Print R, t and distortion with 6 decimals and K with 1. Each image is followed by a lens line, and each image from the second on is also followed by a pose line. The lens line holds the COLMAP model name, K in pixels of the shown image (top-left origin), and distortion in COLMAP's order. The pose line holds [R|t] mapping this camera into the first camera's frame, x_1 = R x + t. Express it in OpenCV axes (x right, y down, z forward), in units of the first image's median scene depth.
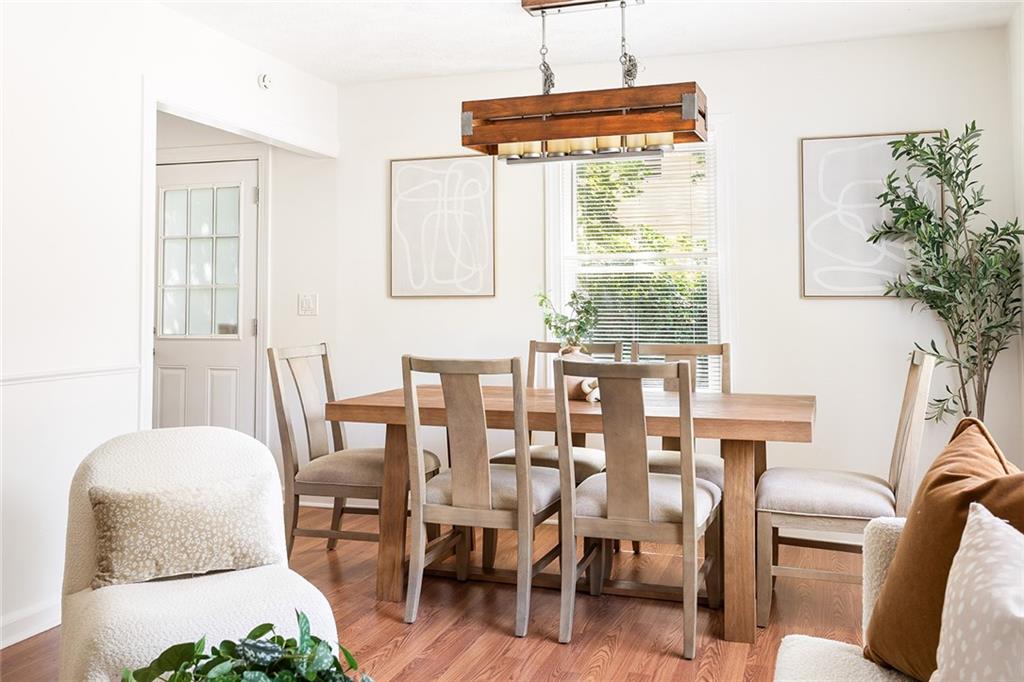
lens RADIAL K [[922.0, 0, 511.5], [0, 922.0, 264.6], [0, 0, 1]] dist [0.001208, 0.006825]
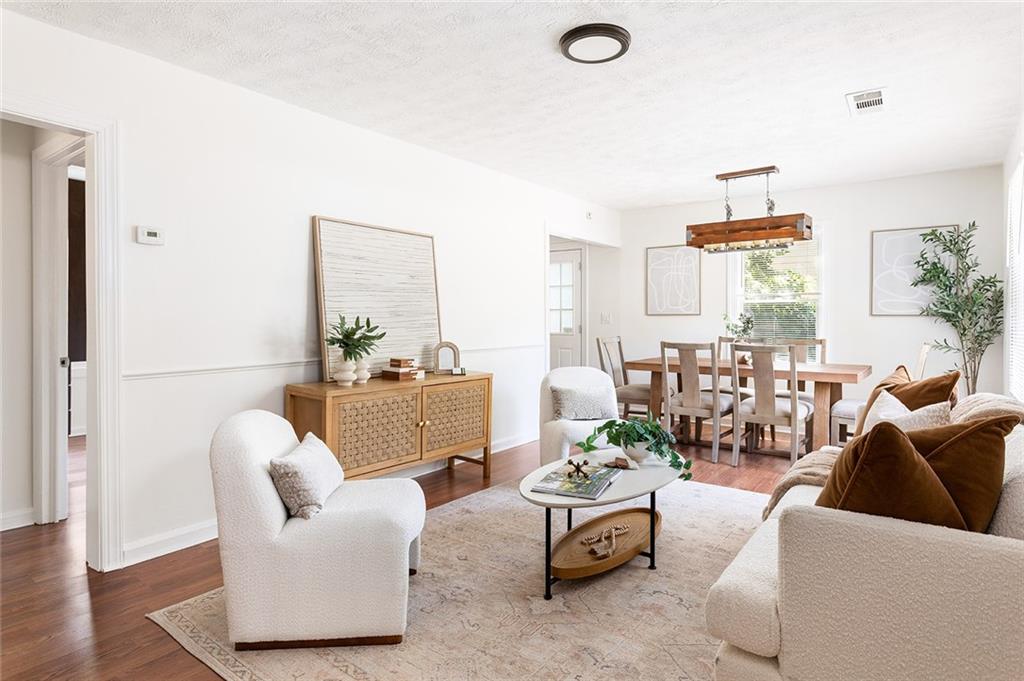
lens RADIAL K [[566.2, 0, 514.8], [0, 566.2, 327.1], [0, 0, 1]] dist [-0.000914, 0.000629]
pose [[0.948878, 0.006724, -0.315573, -0.015525], [0.012788, 0.998133, 0.059720, -0.023412], [0.315385, -0.060702, 0.947020, -0.402509]]
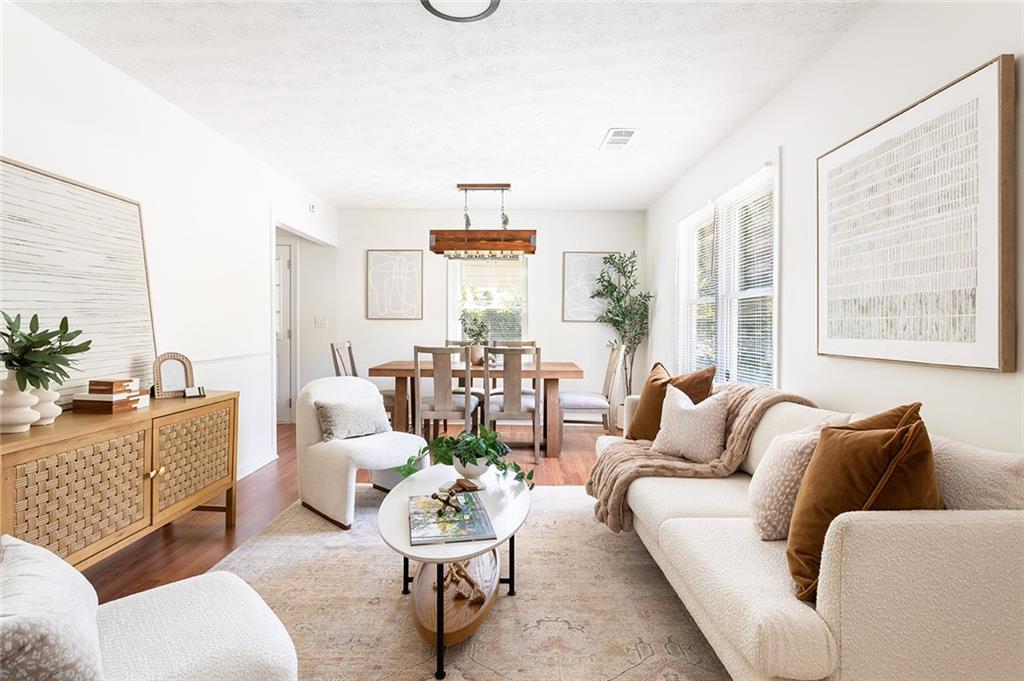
lens RADIAL K [[522.3, 0, 512.0], [0, 522.3, 340.5], [0, 0, 1]] dist [-0.002482, -0.000011]
pose [[0.951694, -0.001020, 0.307047, -0.247174], [-0.022849, 0.996987, 0.074133, -0.012812], [-0.306197, -0.077567, 0.948803, -0.248355]]
